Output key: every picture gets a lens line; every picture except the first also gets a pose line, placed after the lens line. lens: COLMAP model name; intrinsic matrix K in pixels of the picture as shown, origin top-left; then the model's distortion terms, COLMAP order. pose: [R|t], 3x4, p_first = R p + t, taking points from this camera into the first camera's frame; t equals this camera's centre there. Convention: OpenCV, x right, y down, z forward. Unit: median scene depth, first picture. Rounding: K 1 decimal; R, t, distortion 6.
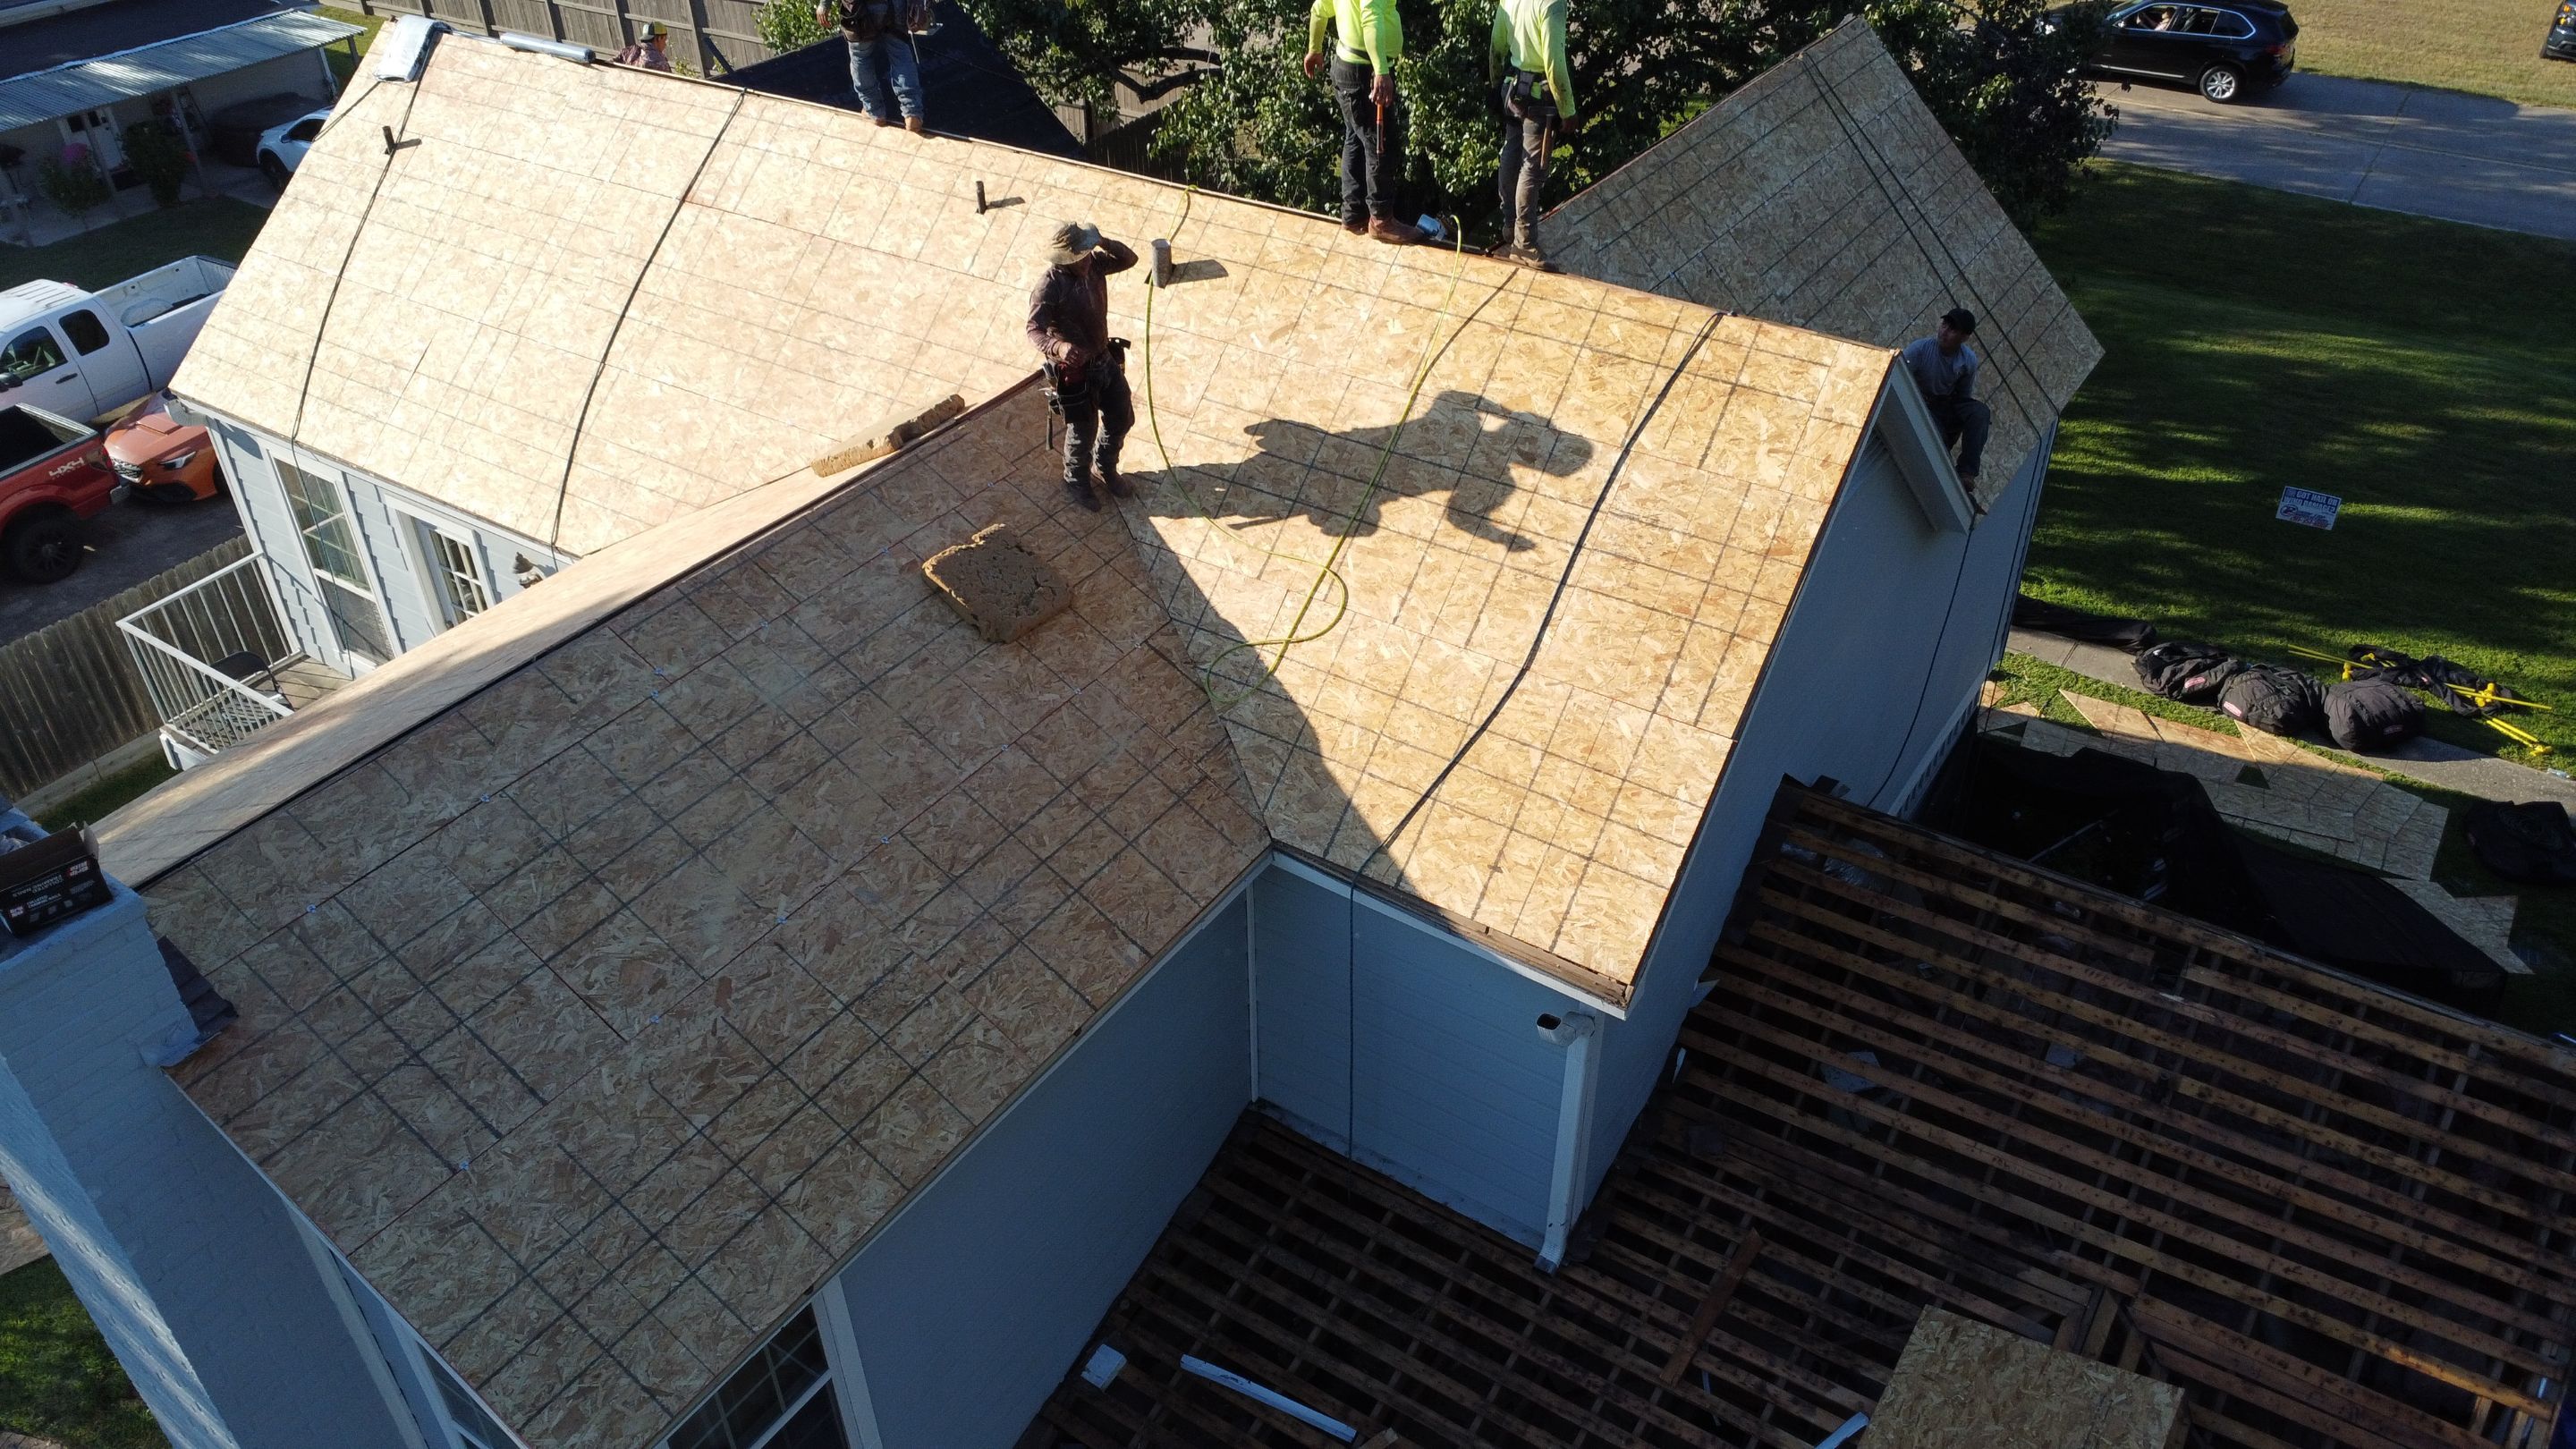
lens RADIAL K [[1867.4, 0, 1287.8], [0, 1867.4, 713.4], [0, 0, 1]] dist [-0.018025, -0.025670]
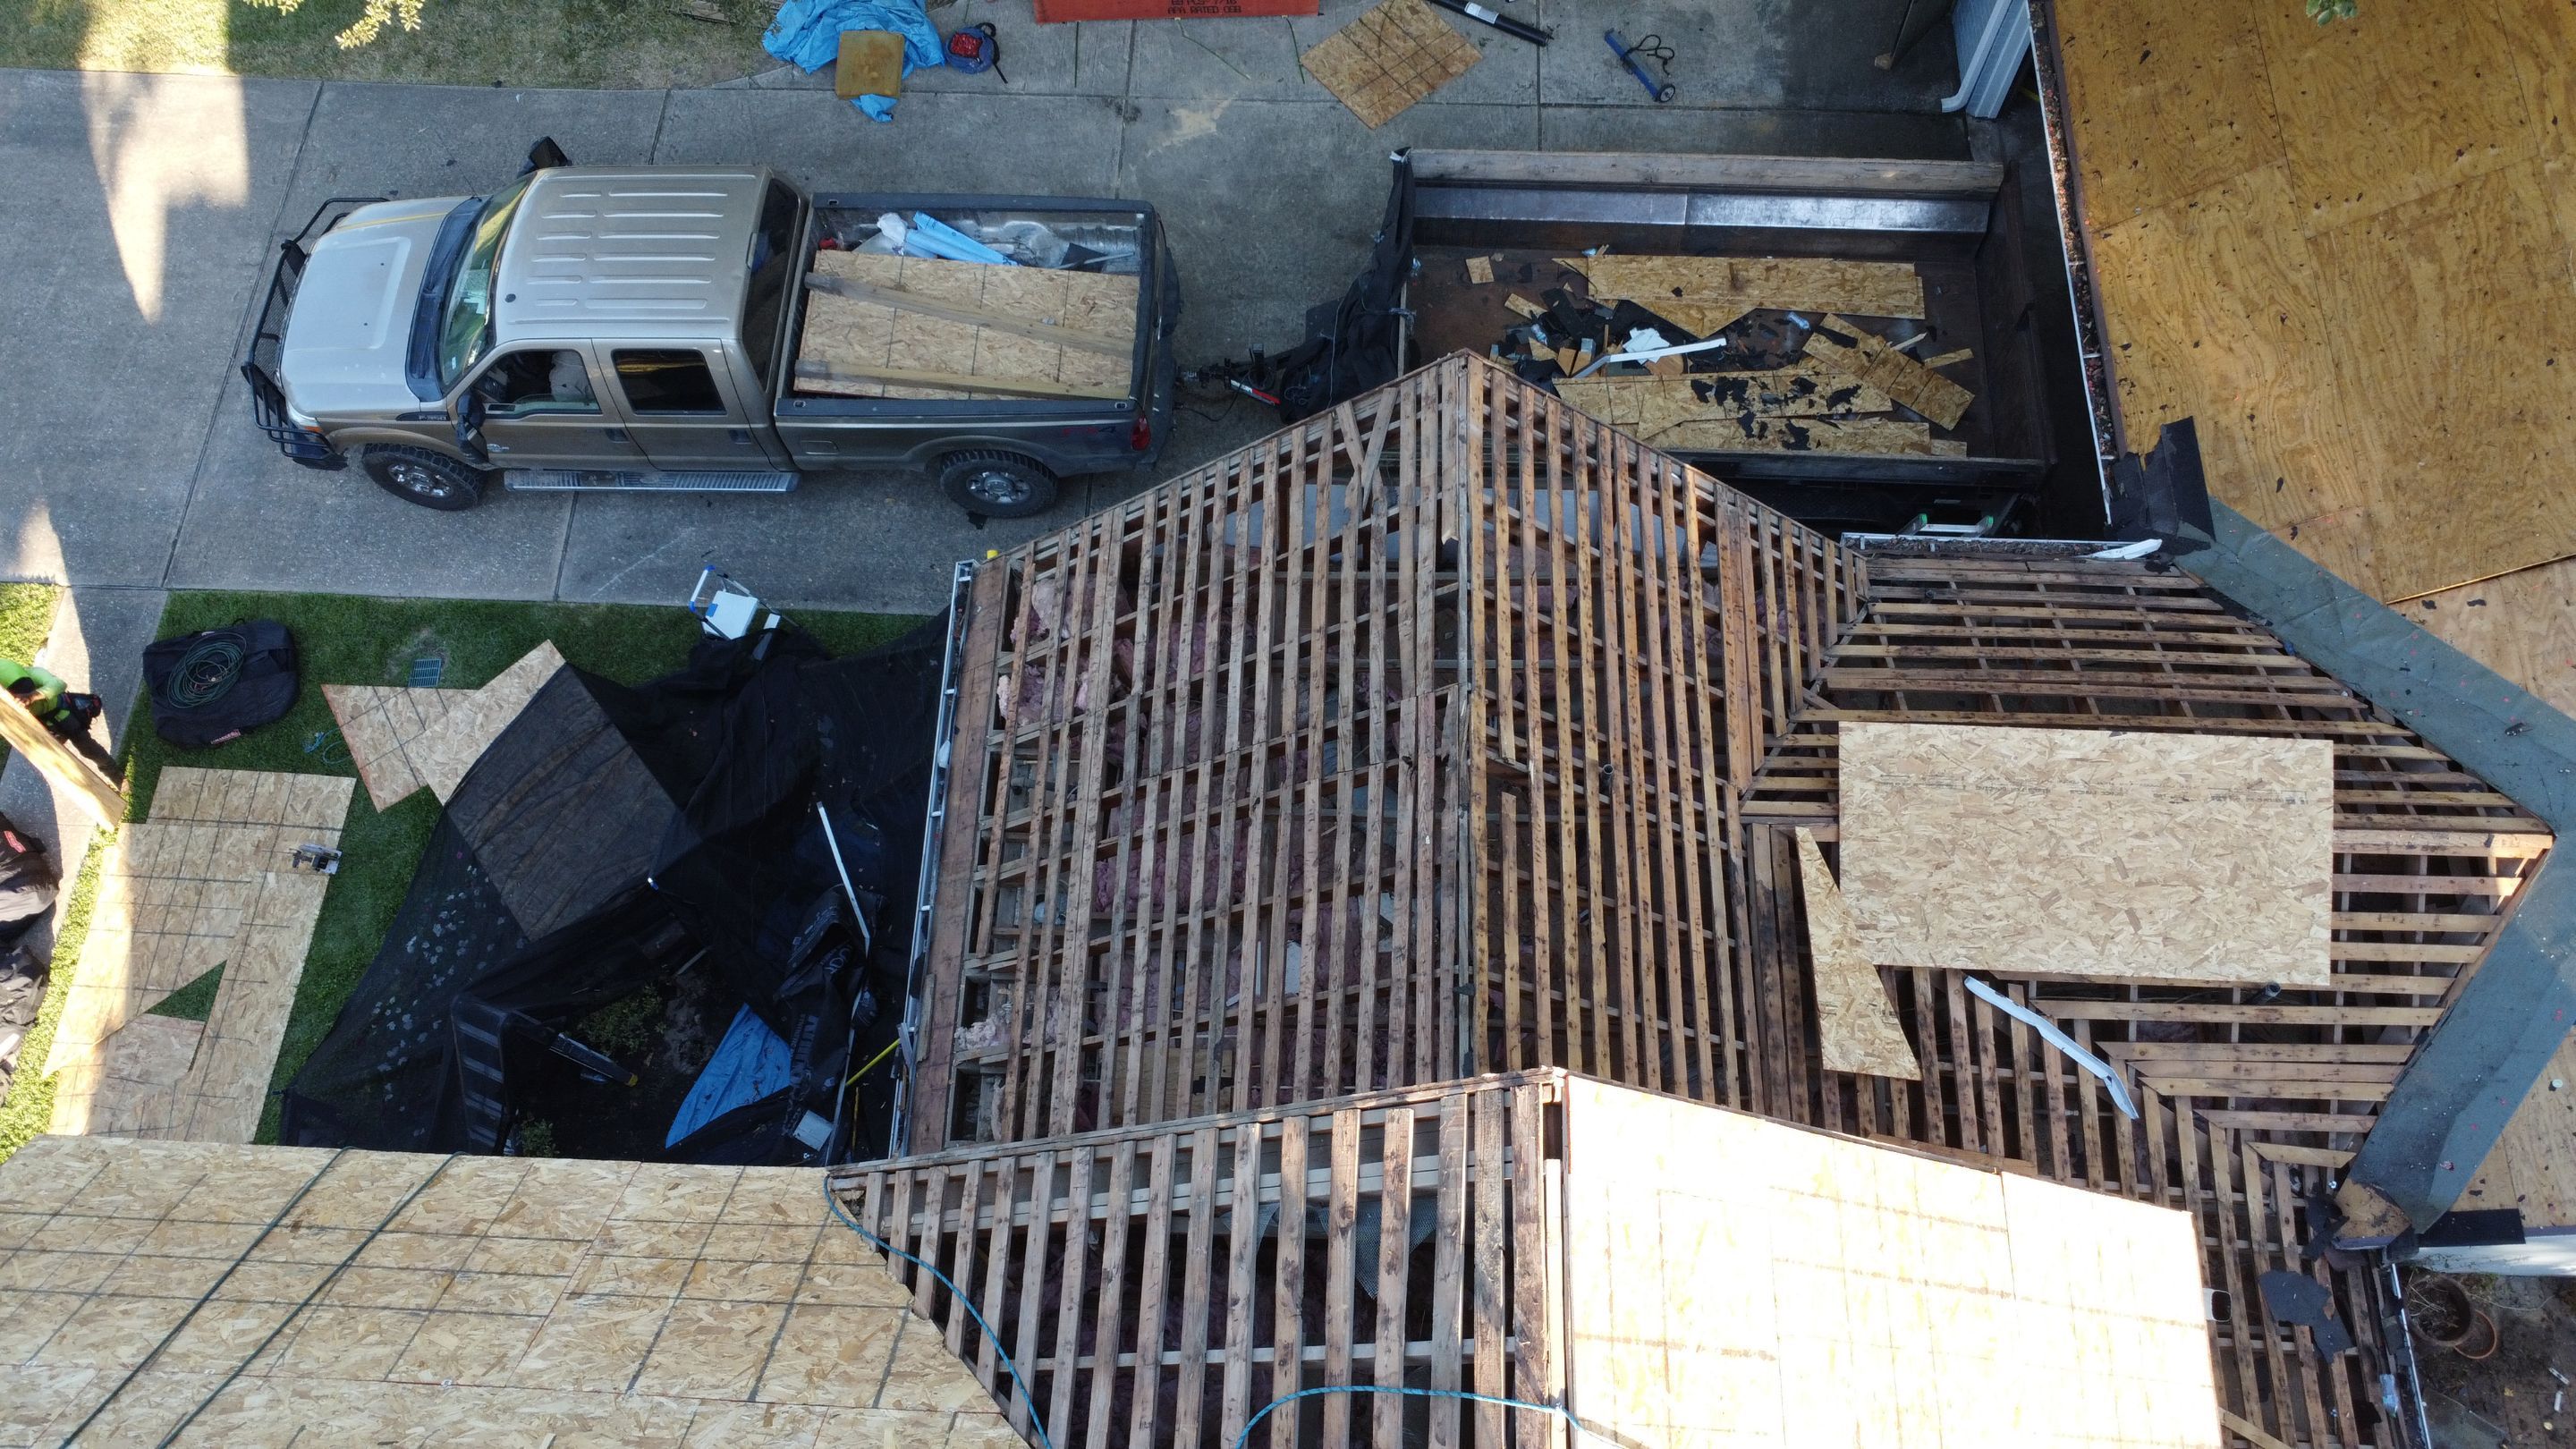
lens RADIAL K [[1867.4, 0, 1287.8], [0, 1867.4, 713.4], [0, 0, 1]] dist [-0.018025, -0.025670]
pose [[-0.522620, -0.770306, 0.365372, 0.228979], [0.522578, 0.049181, 0.851172, -0.666638], [-0.673632, 0.635775, 0.376842, 0.714543]]
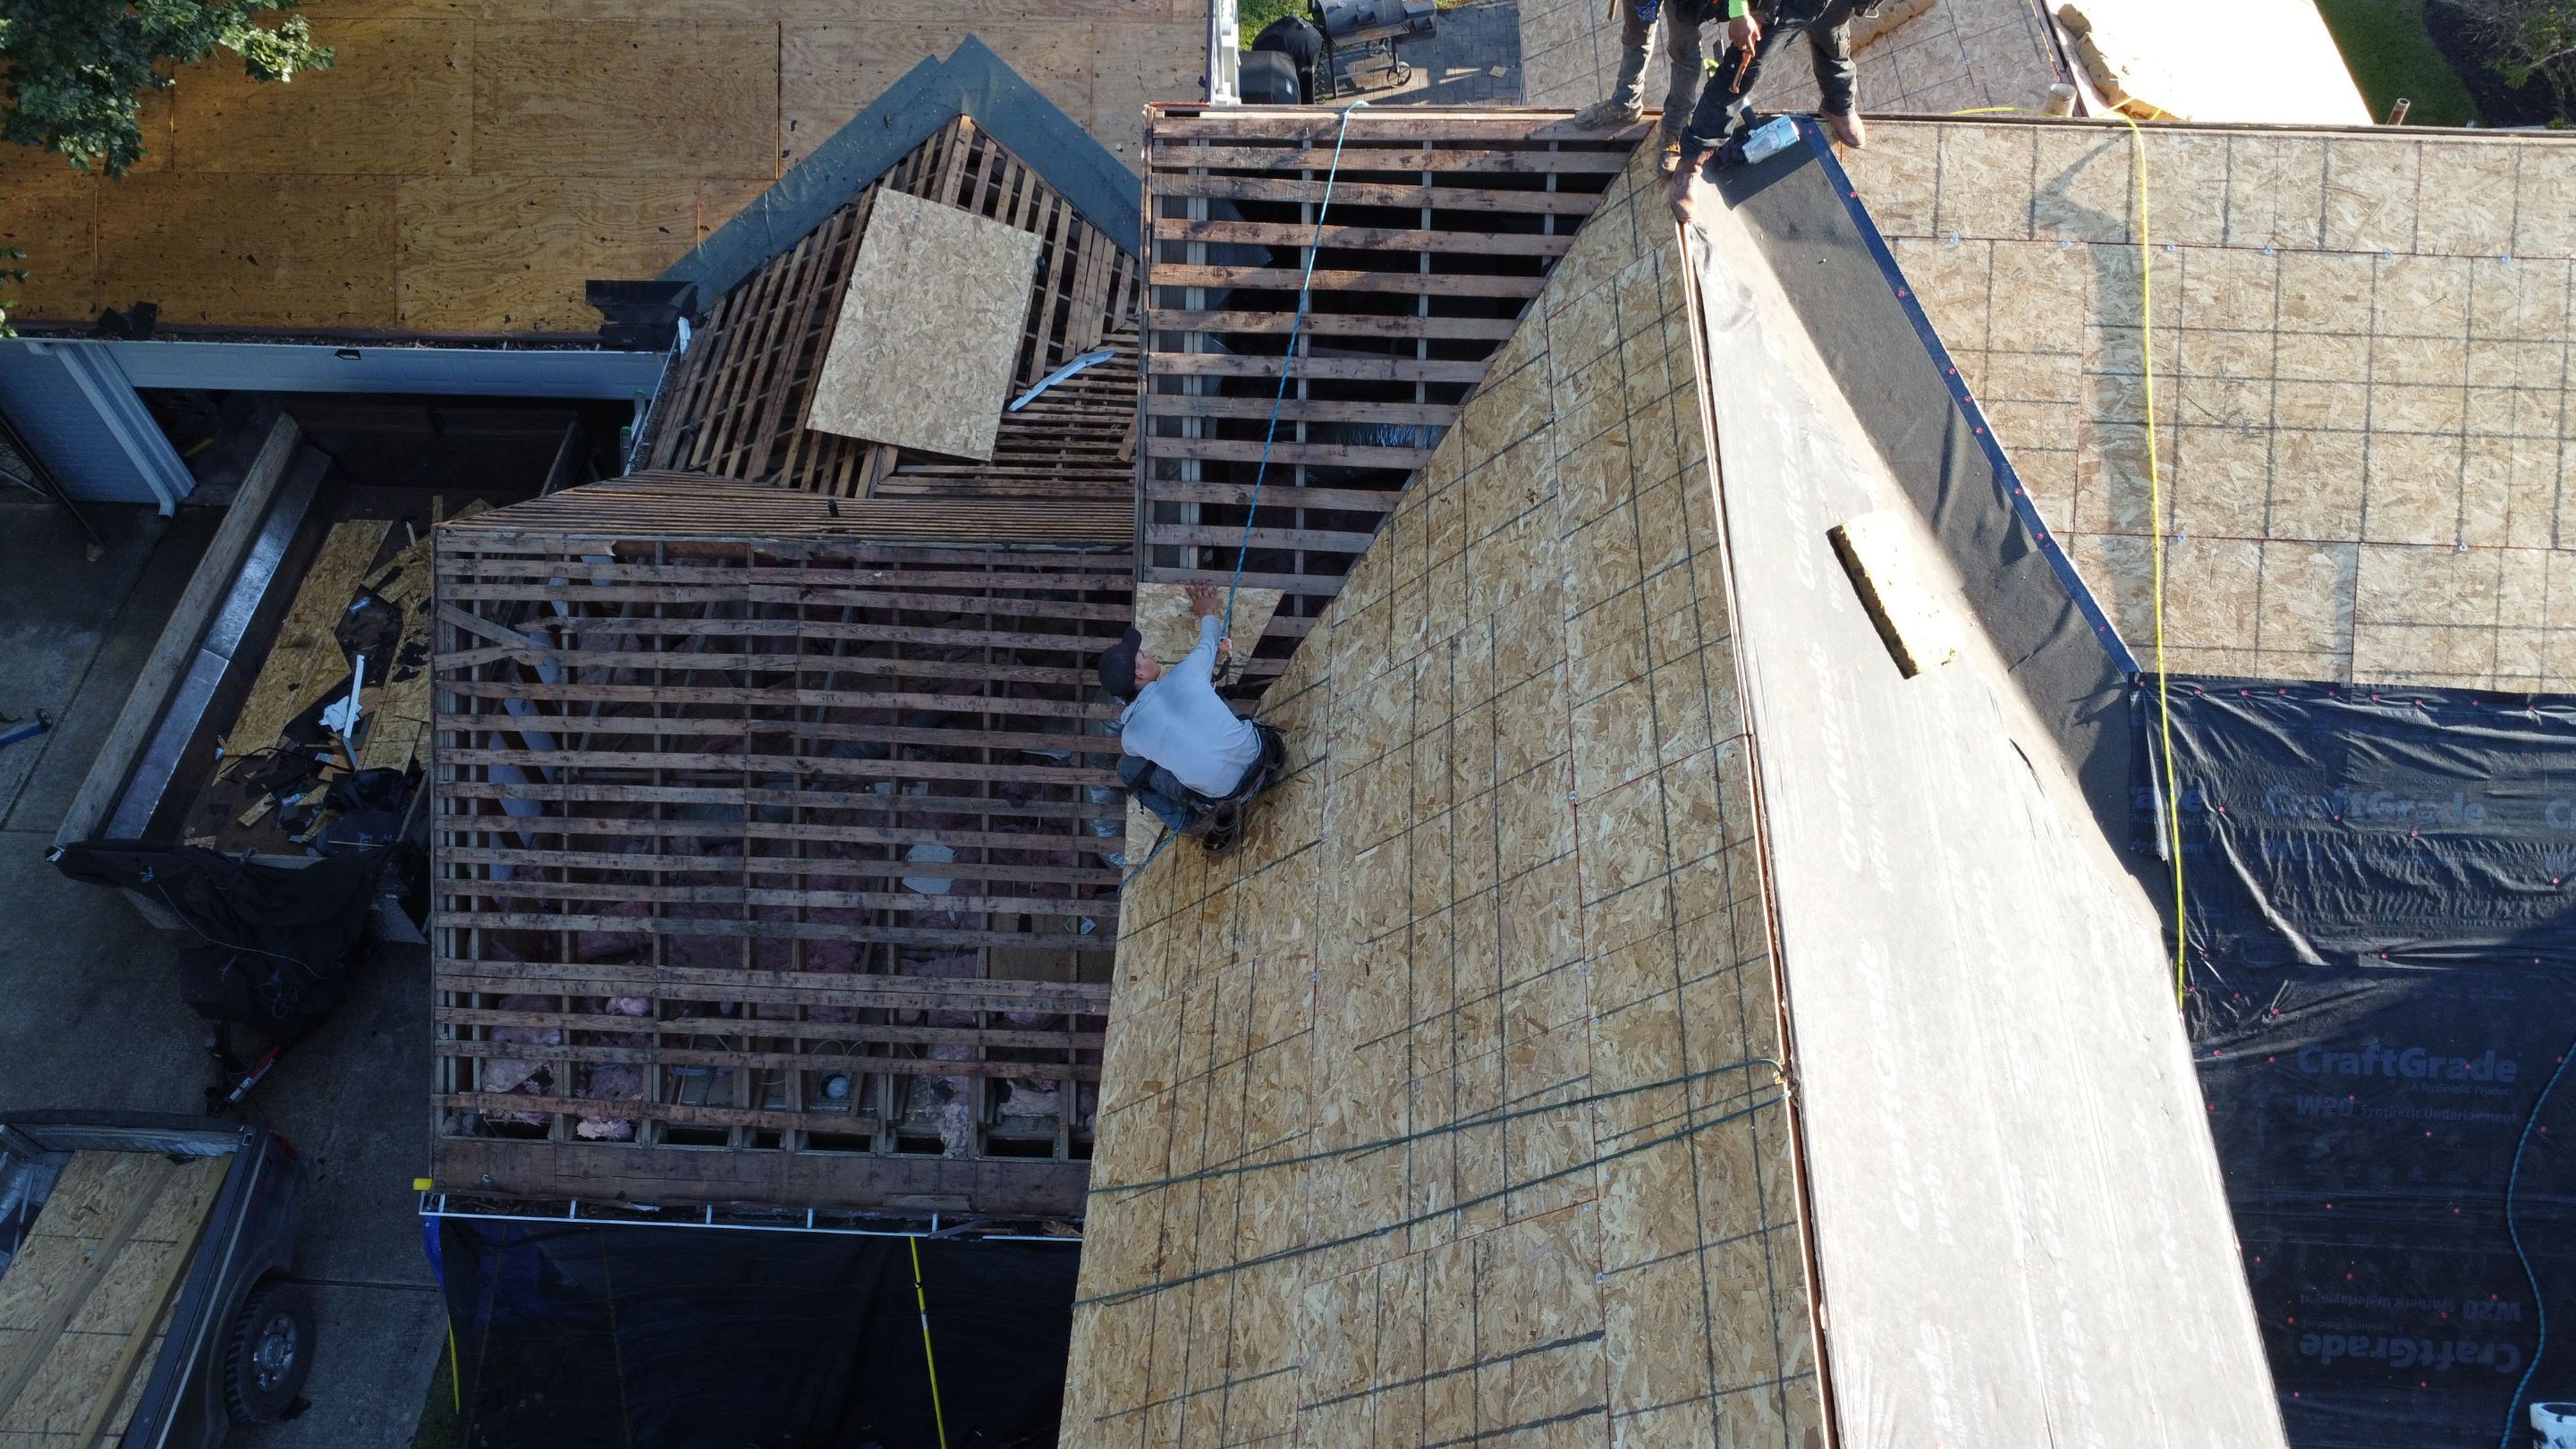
lens RADIAL K [[1867.4, 0, 1287.8], [0, 1867.4, 713.4], [0, 0, 1]] dist [-0.018025, -0.025670]
pose [[-0.854975, 0.427867, -0.293169, 0.609593], [-0.280405, 0.094211, 0.955247, -0.968474], [0.436339, 0.898918, 0.039428, 1.162356]]
